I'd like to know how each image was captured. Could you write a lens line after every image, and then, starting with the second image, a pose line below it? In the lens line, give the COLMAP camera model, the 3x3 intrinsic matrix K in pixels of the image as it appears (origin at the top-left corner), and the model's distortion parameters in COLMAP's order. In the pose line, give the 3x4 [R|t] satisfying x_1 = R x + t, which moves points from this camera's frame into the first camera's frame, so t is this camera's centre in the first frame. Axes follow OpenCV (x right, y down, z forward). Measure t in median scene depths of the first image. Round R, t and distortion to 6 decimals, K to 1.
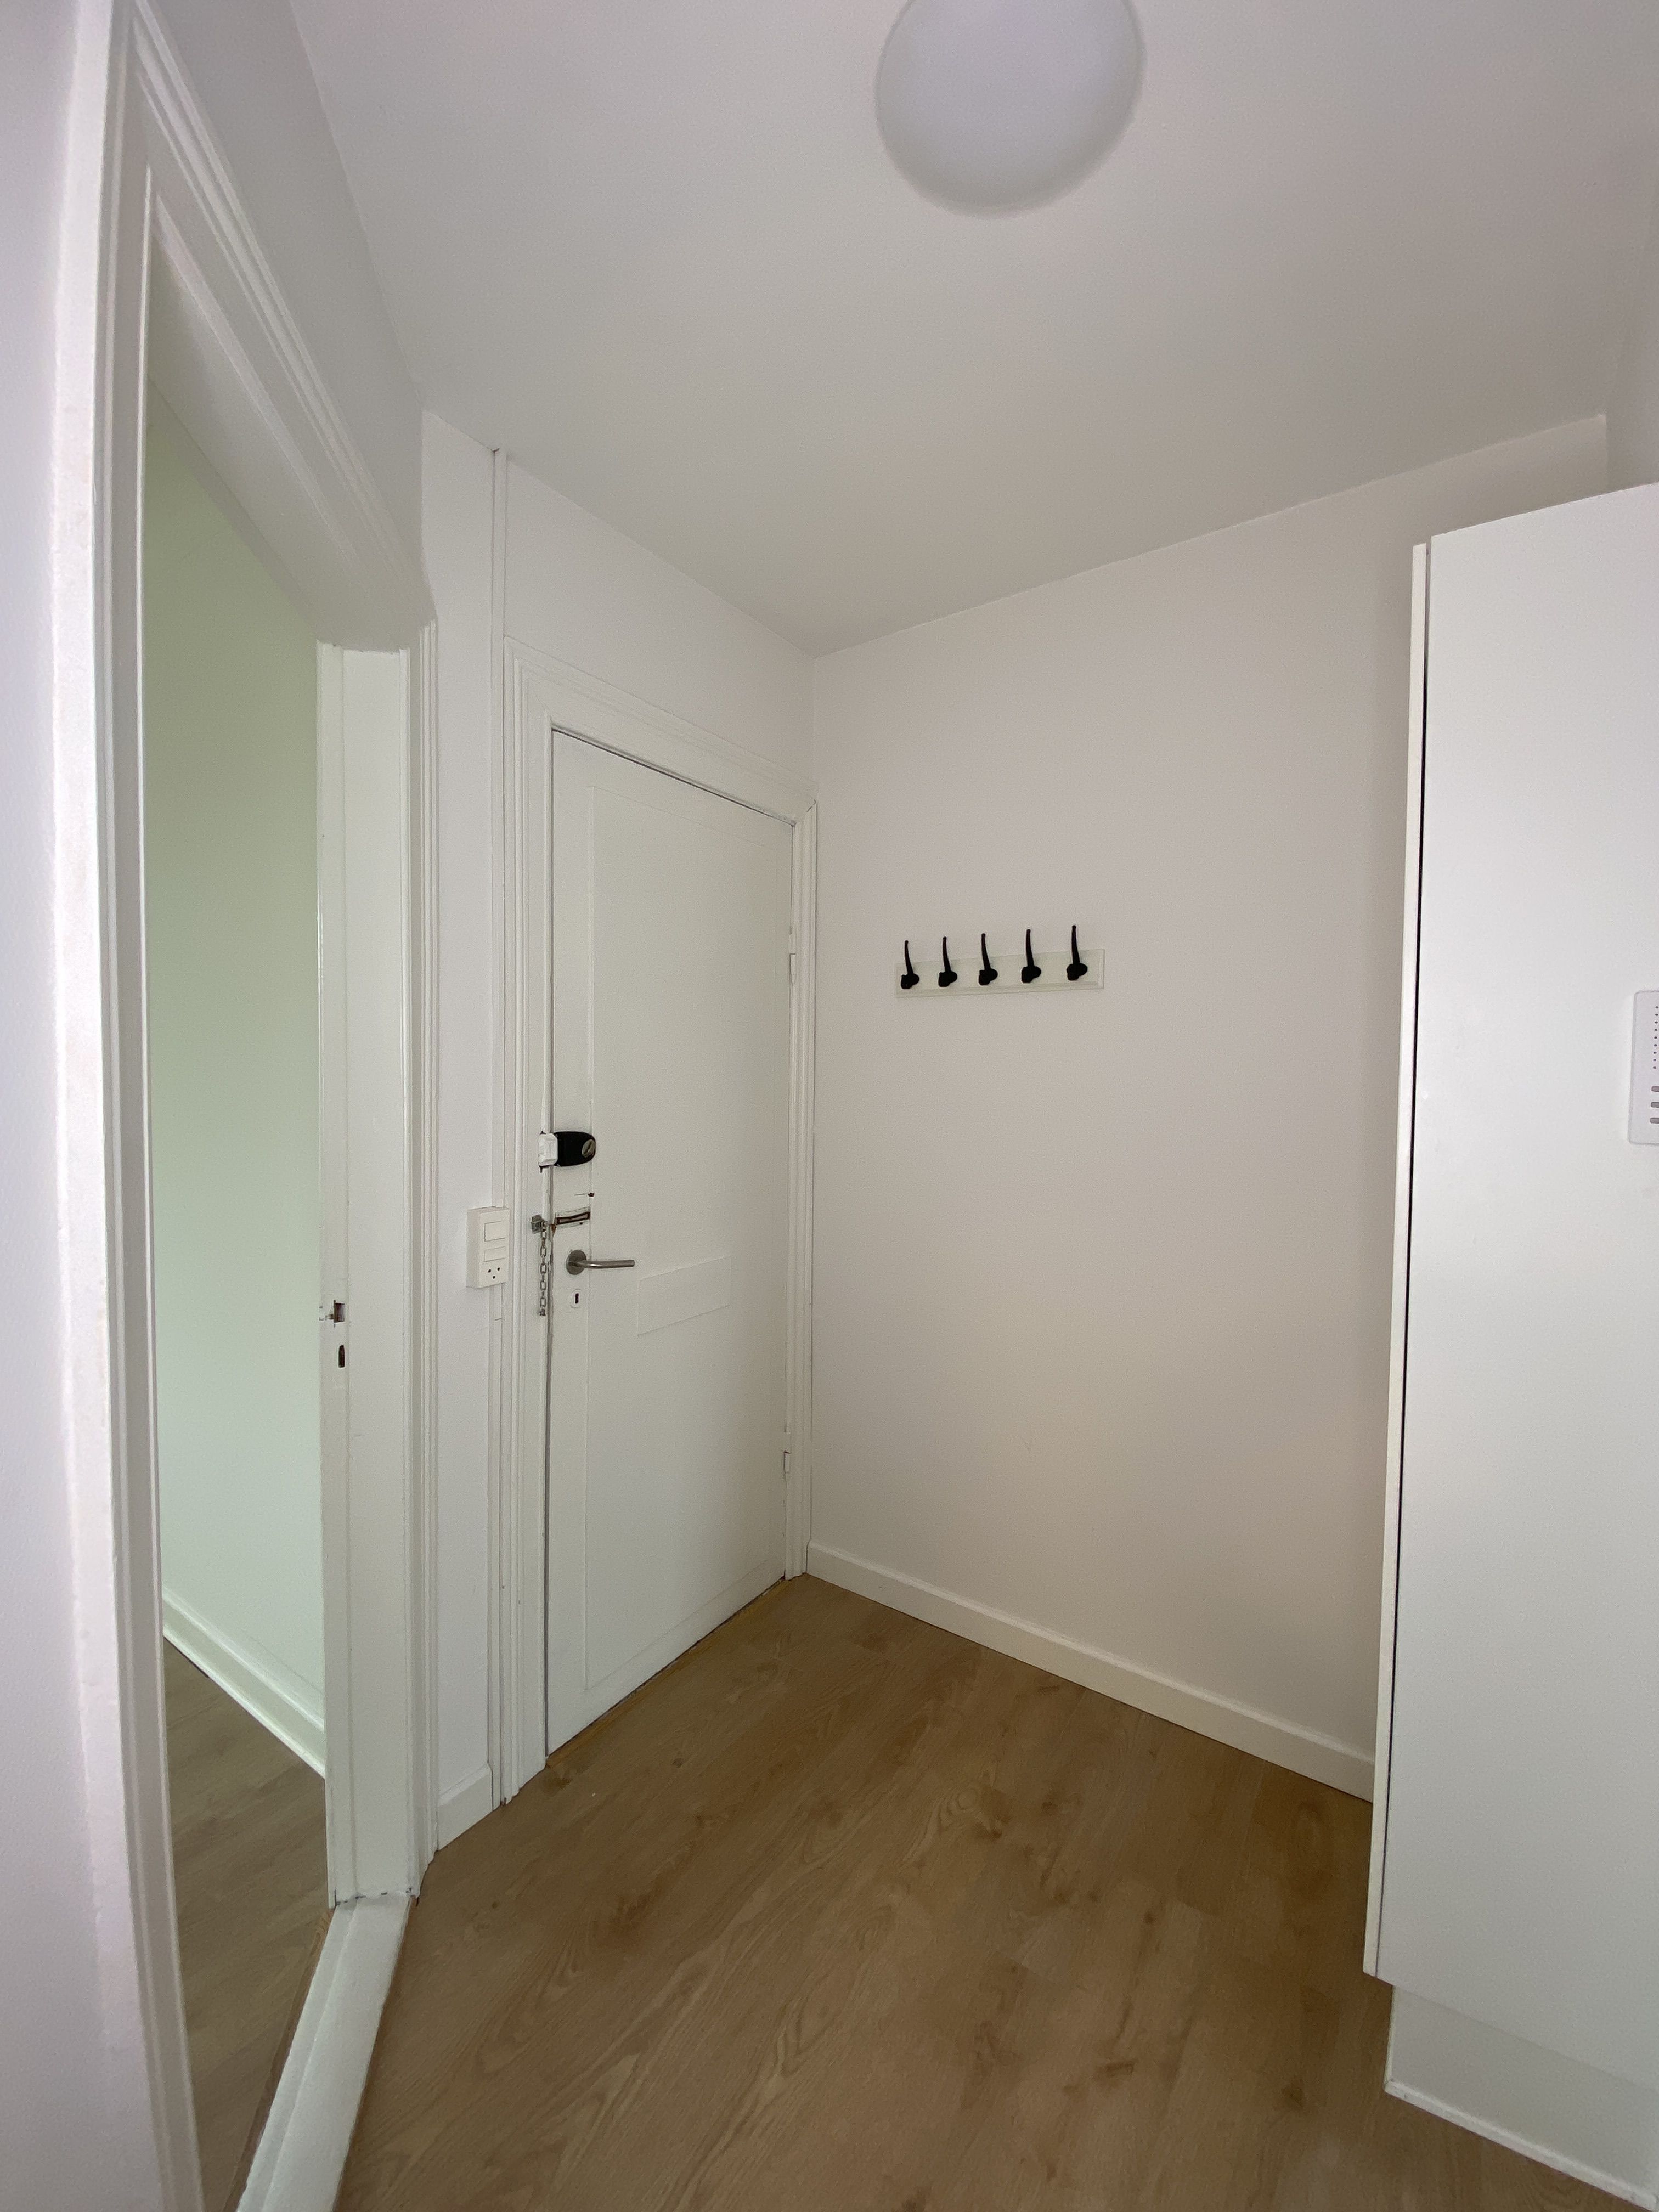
lens RADIAL K [[887.6, 0, 827.1], [0, 887.6, 1094.5], [0, 0, 1]] dist [-0.000126, -0.000071]
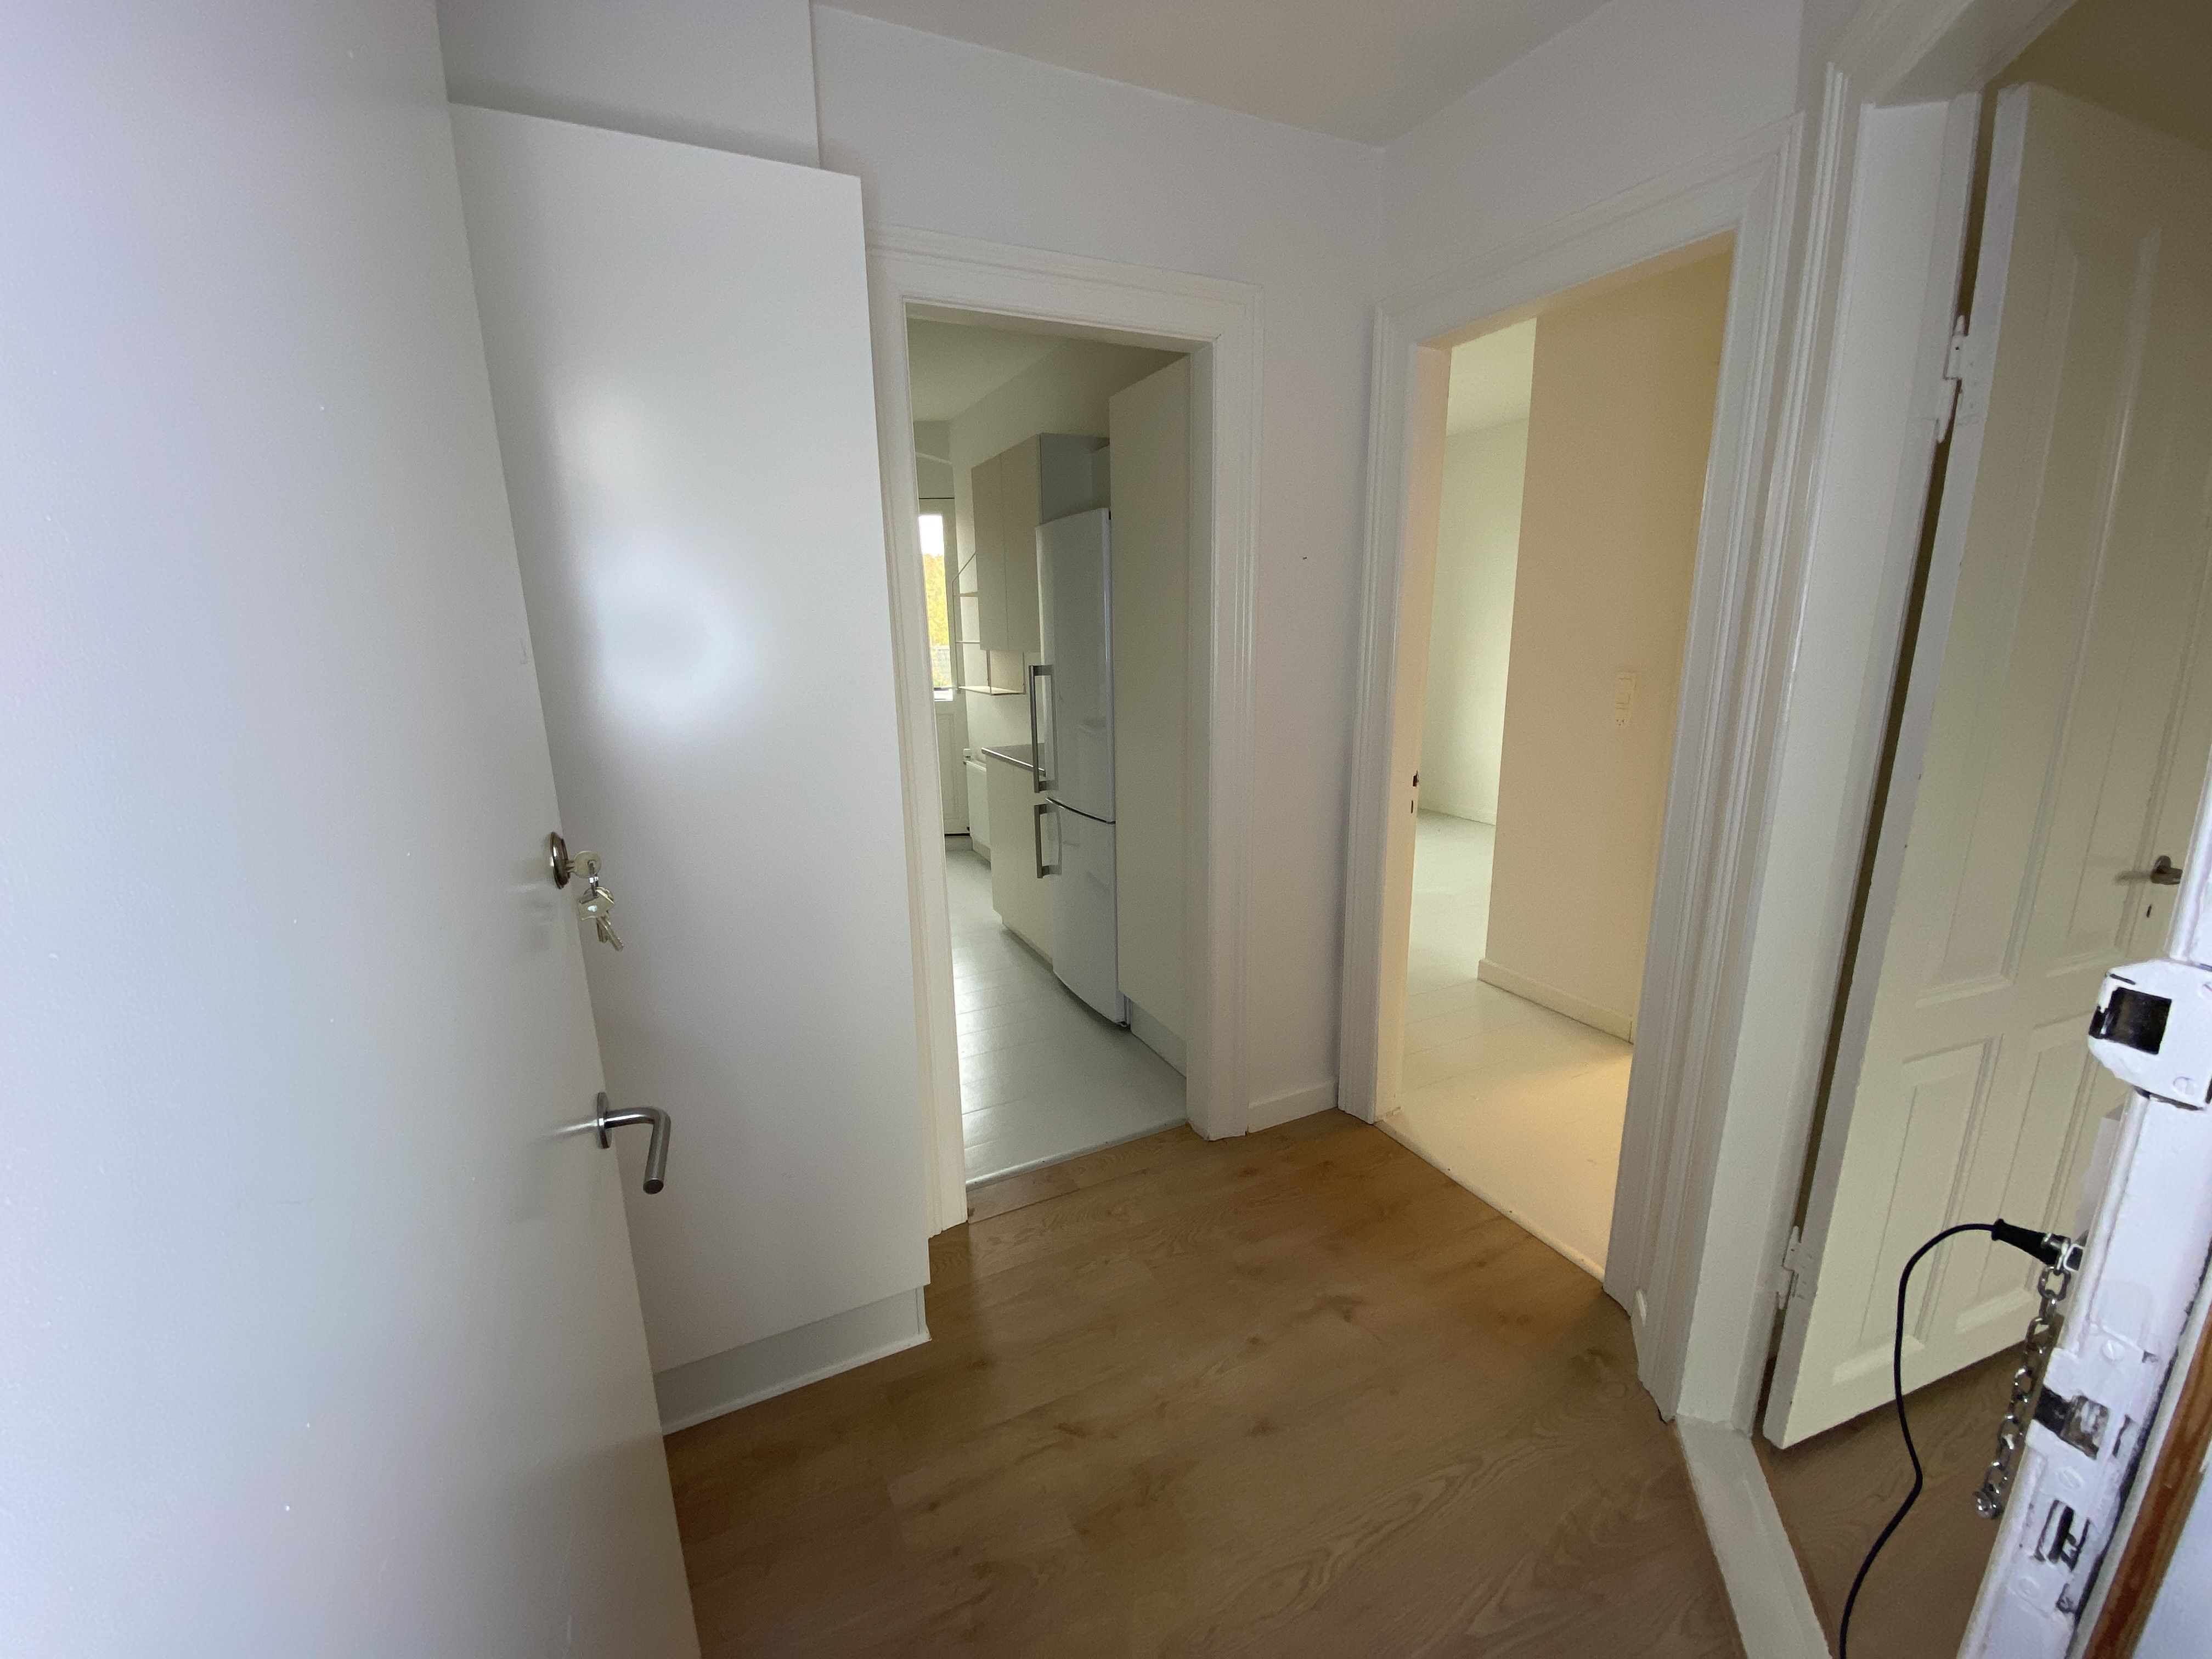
lens RADIAL K [[887.6, 0, 1105.1], [0, 887.6, 830.7], [0, 0, 1]] dist [-0.000126, -0.000071]
pose [[-0.858466, -0.116609, 0.499439, -0.252828], [0.035704, 0.957859, 0.285013, -0.096833], [-0.511627, 0.262506, -0.818125, 1.775864]]
